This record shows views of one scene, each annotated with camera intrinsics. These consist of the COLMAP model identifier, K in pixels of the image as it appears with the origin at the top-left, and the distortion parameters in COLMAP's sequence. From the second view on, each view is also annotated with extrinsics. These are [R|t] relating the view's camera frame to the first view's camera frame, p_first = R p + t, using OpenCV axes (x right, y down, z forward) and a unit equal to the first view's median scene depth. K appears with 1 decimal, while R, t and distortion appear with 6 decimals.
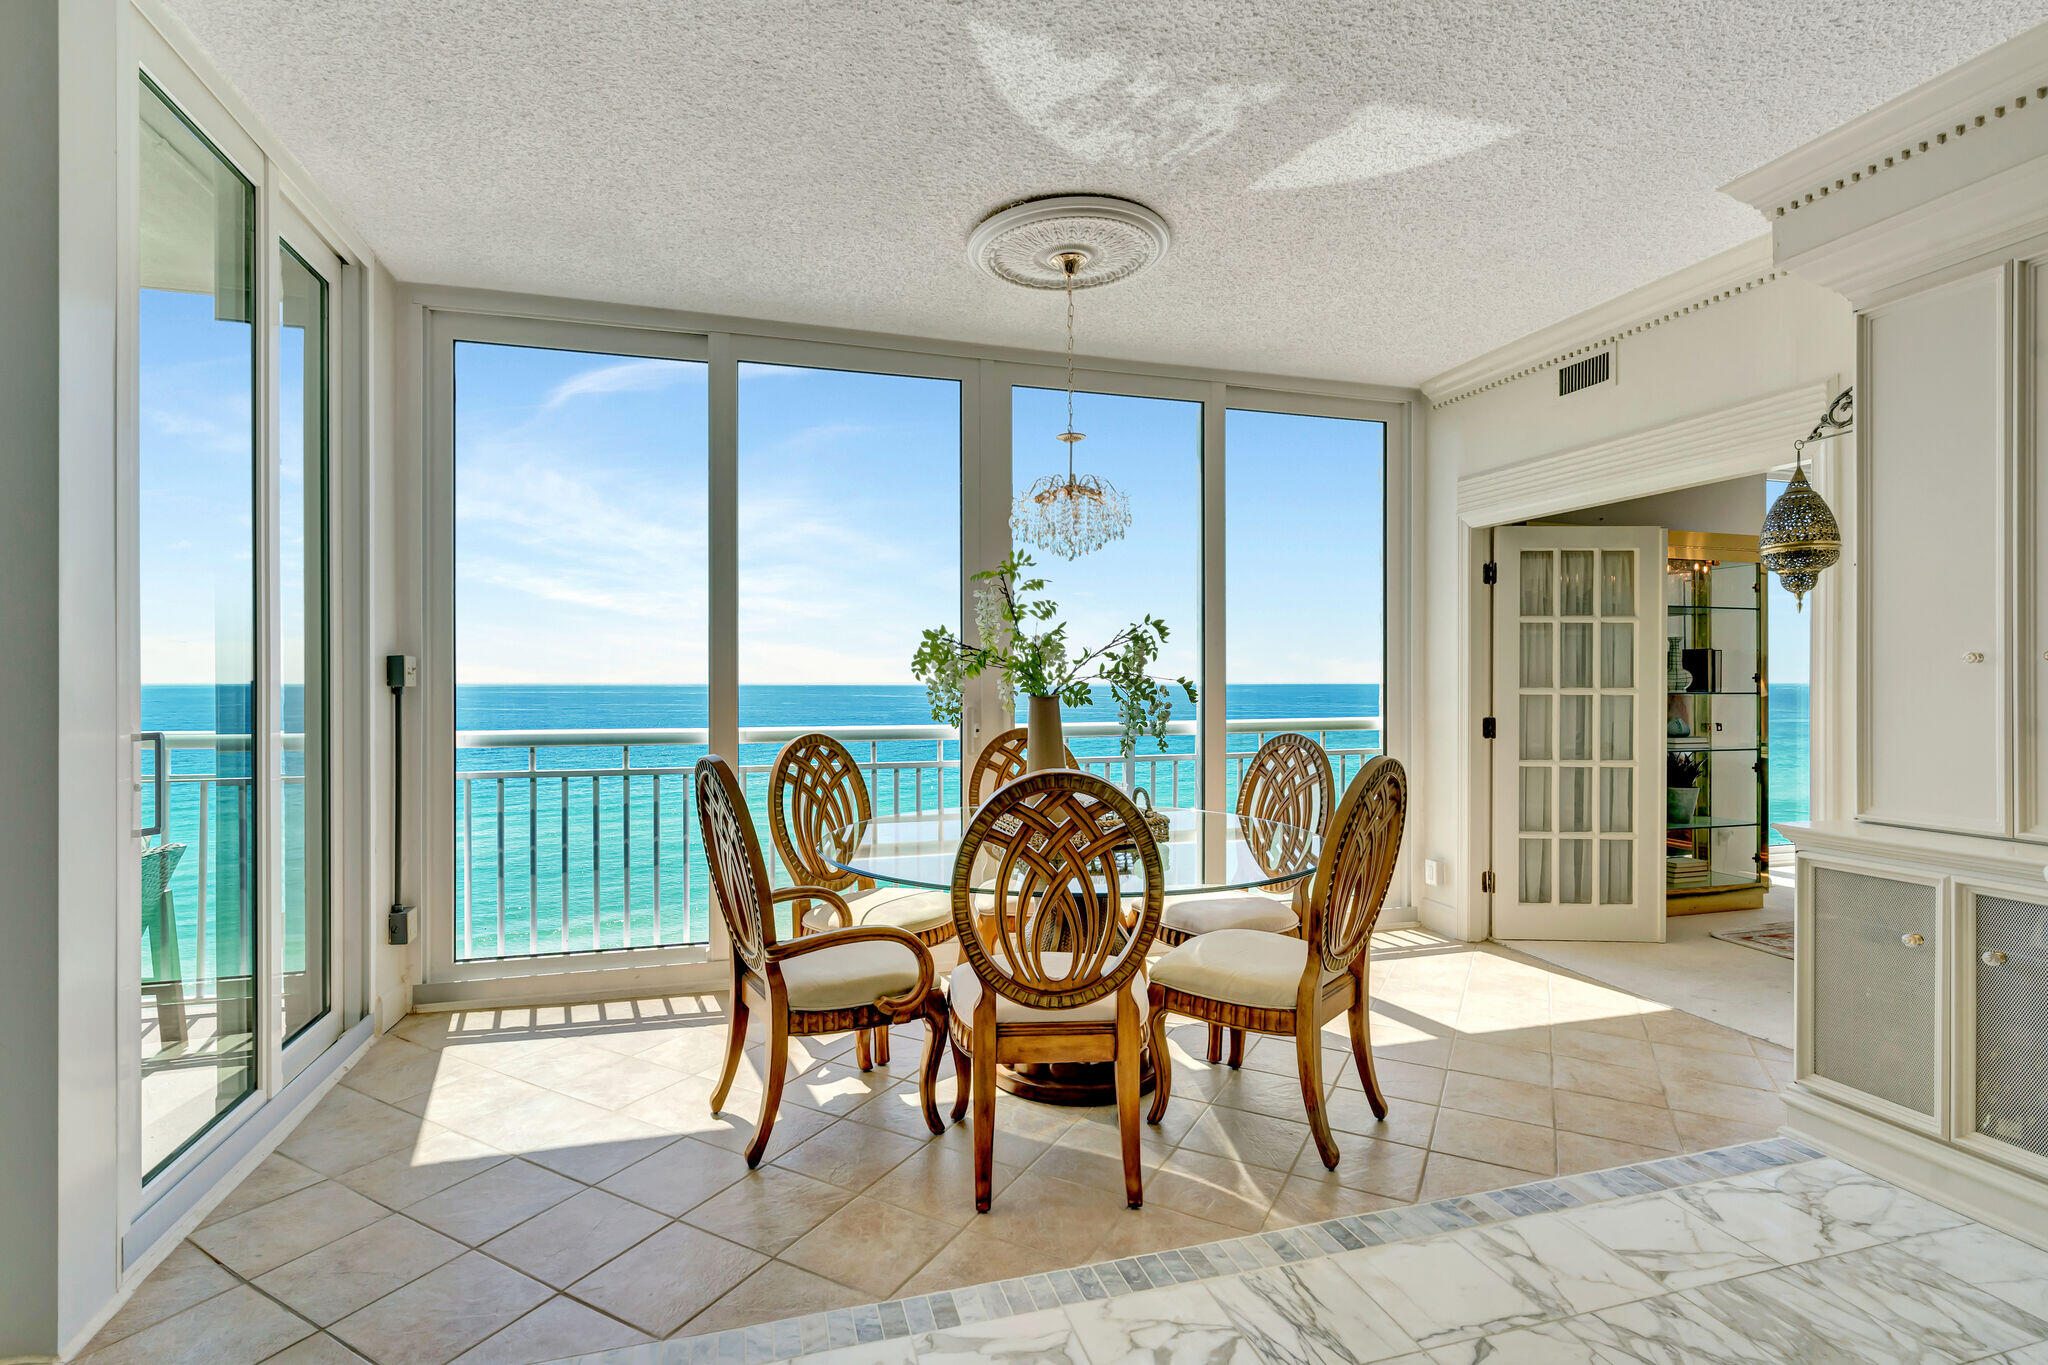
lens RADIAL K [[956.6, 0, 1017.0], [0, 956.6, 681.1], [0, 0, 1]] dist [-0.000602, -0.000039]
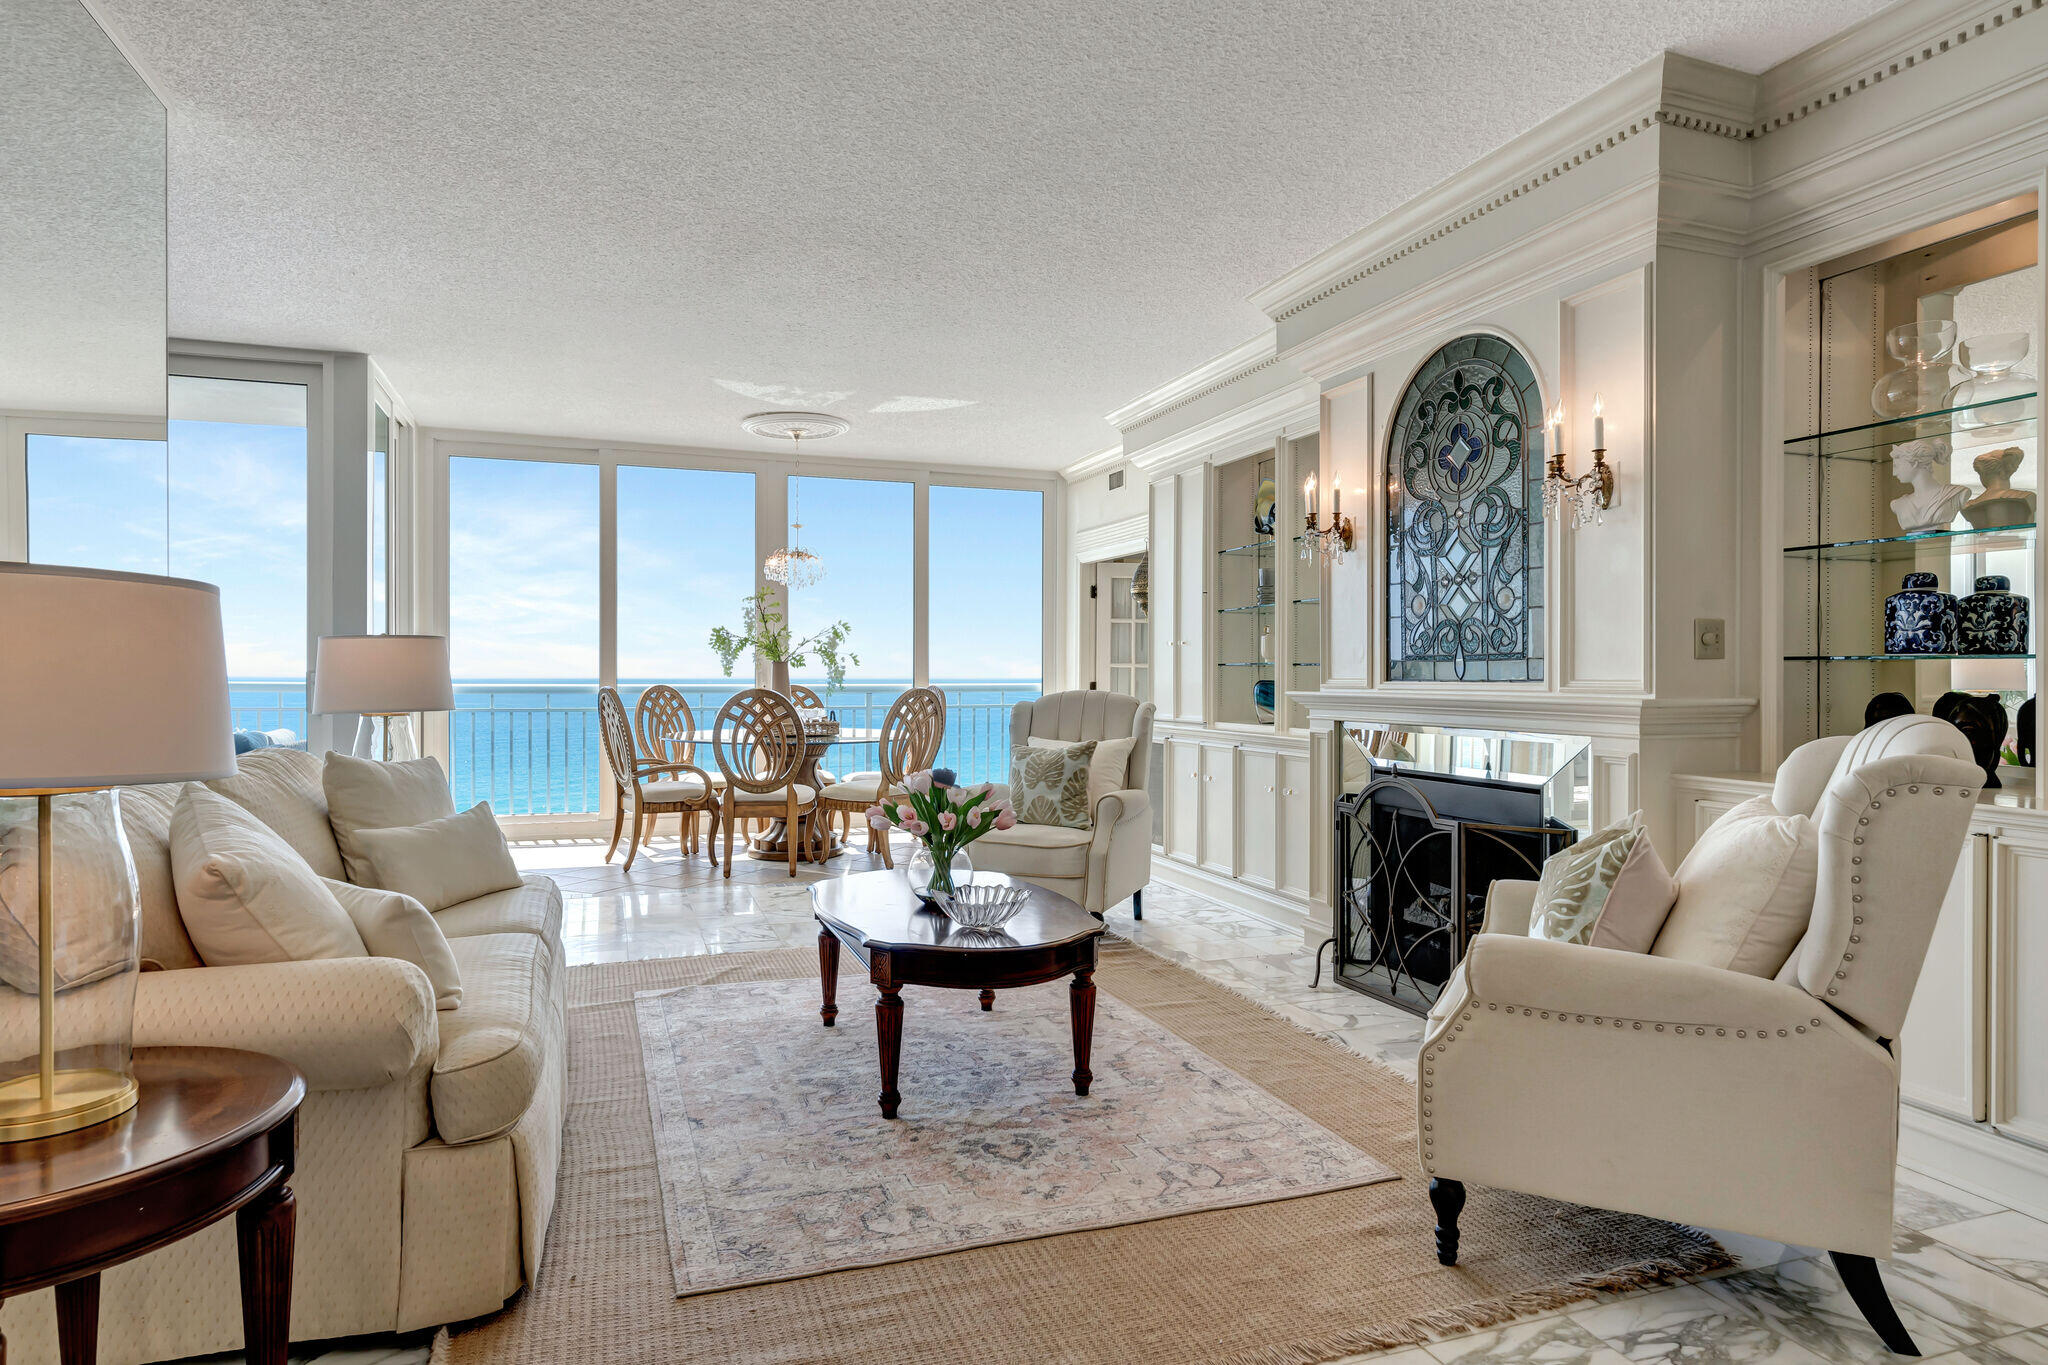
lens RADIAL K [[1167.7, 0, 1024.0], [0, 1167.7, 682.5], [0, 0, 1]] dist [-0.000758, -0.001242]
pose [[0.998169, 0.003264, 0.060404, 0.370509], [-0.003491, 0.999987, 0.003662, 0.046558], [-0.060392, -0.003867, 0.998167, -1.354053]]
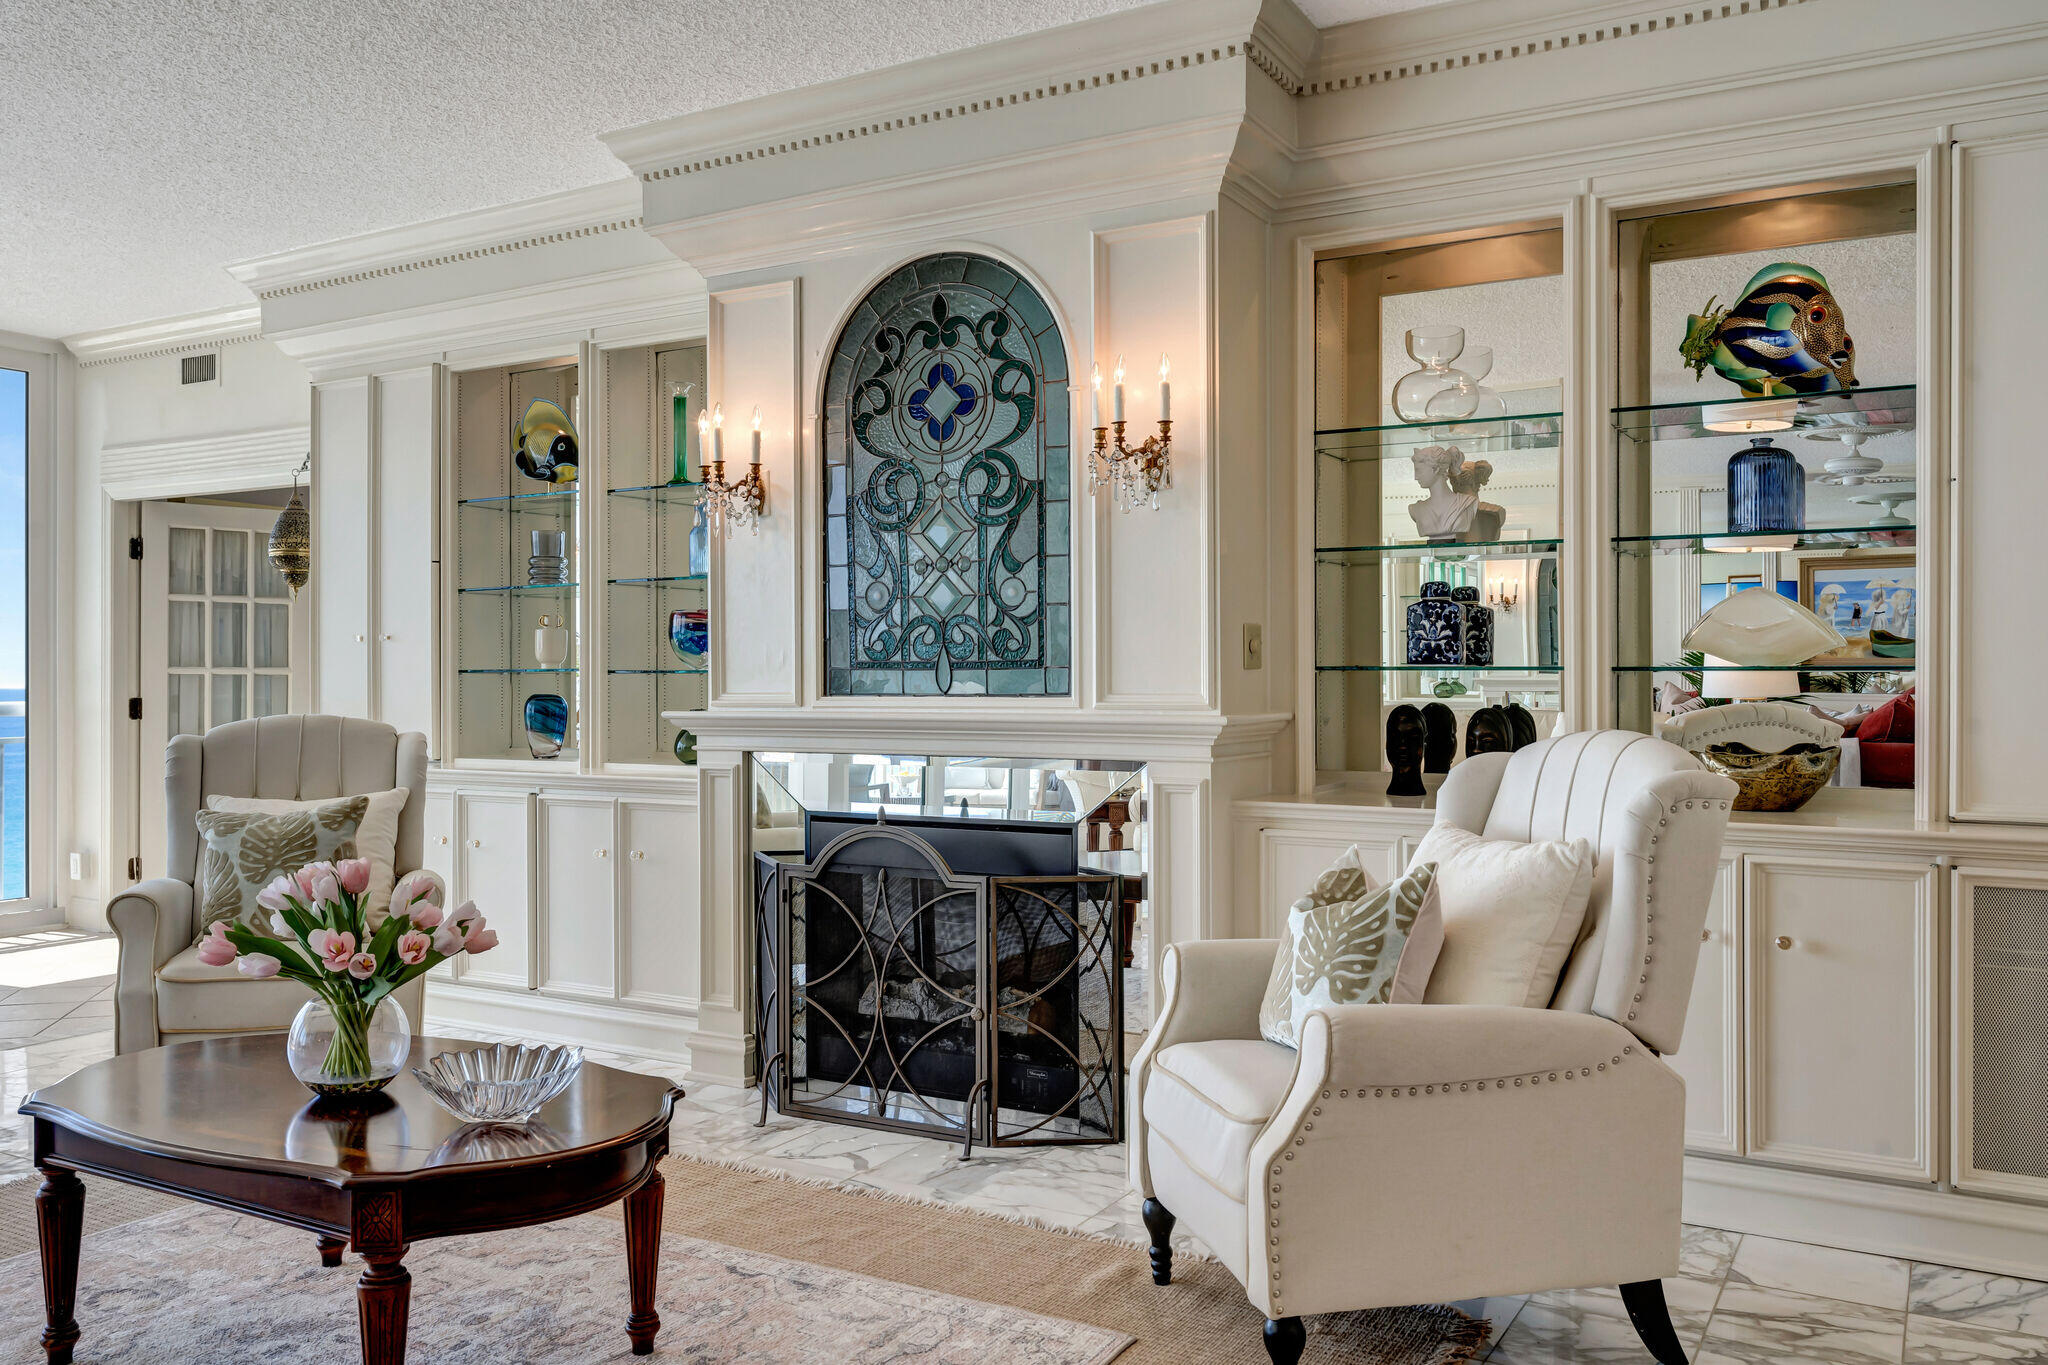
lens RADIAL K [[1619.0, 0, 1015.2], [0, 1619.0, 676.9], [0, 0, 1]] dist [-0.002832, 0.004923]
pose [[0.722675, 0.000302, 0.691188, 0.008066], [0.003363, 0.999987, -0.003952, 0.037496], [-0.691180, 0.005181, 0.722664, -1.136816]]
